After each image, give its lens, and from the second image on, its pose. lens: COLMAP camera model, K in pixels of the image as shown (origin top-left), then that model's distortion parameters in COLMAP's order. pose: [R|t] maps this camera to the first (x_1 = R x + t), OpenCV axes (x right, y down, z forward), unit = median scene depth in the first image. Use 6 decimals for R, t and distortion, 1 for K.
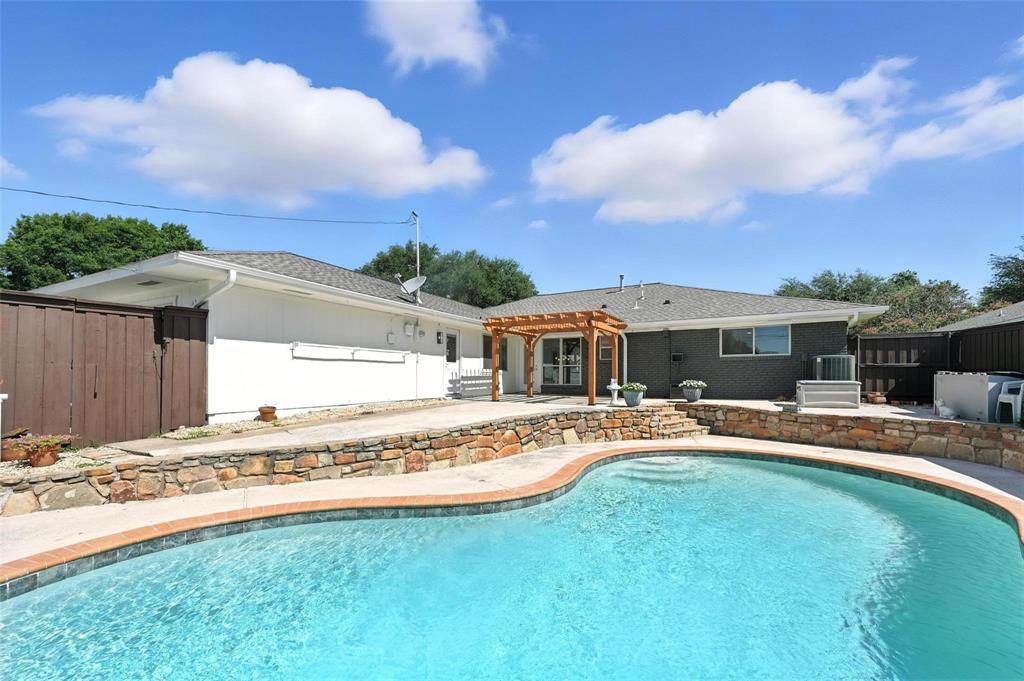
lens RADIAL K [[406.3, 0, 515.0], [0, 406.3, 375.5], [0, 0, 1]] dist [-0.000745, 0.000263]
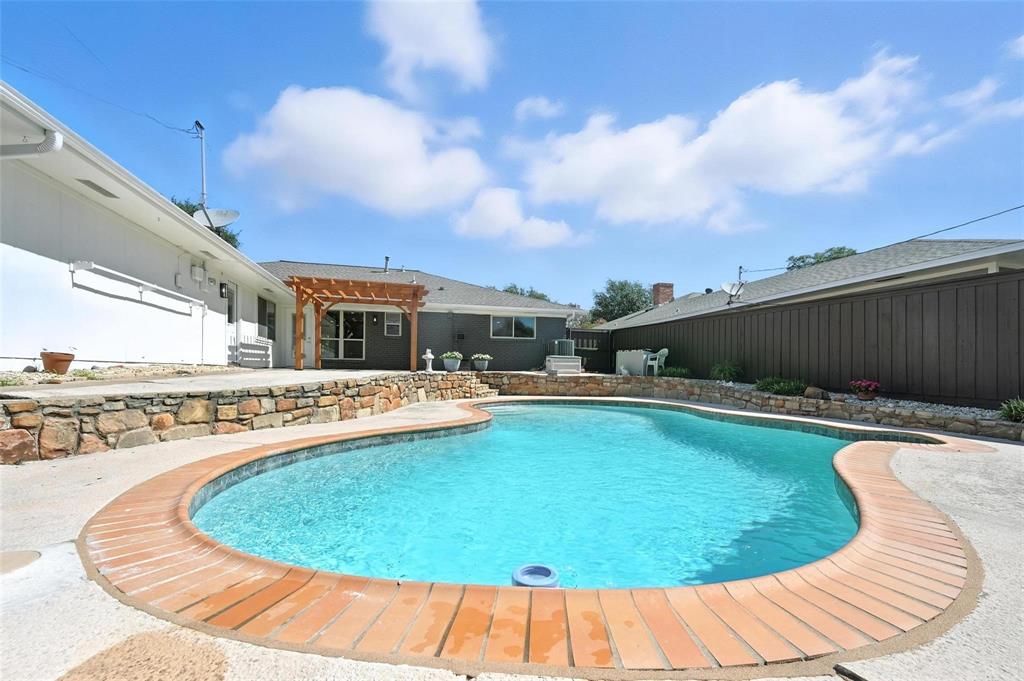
lens RADIAL K [[408.7, 0, 523.6], [0, 408.7, 377.3], [0, 0, 1]] dist [0.000561, 0.000224]
pose [[0.736024, -0.001409, 0.676954, -0.597342], [-0.013632, 0.999764, 0.016903, 0.114354], [-0.676818, -0.021669, 0.735831, -0.004116]]
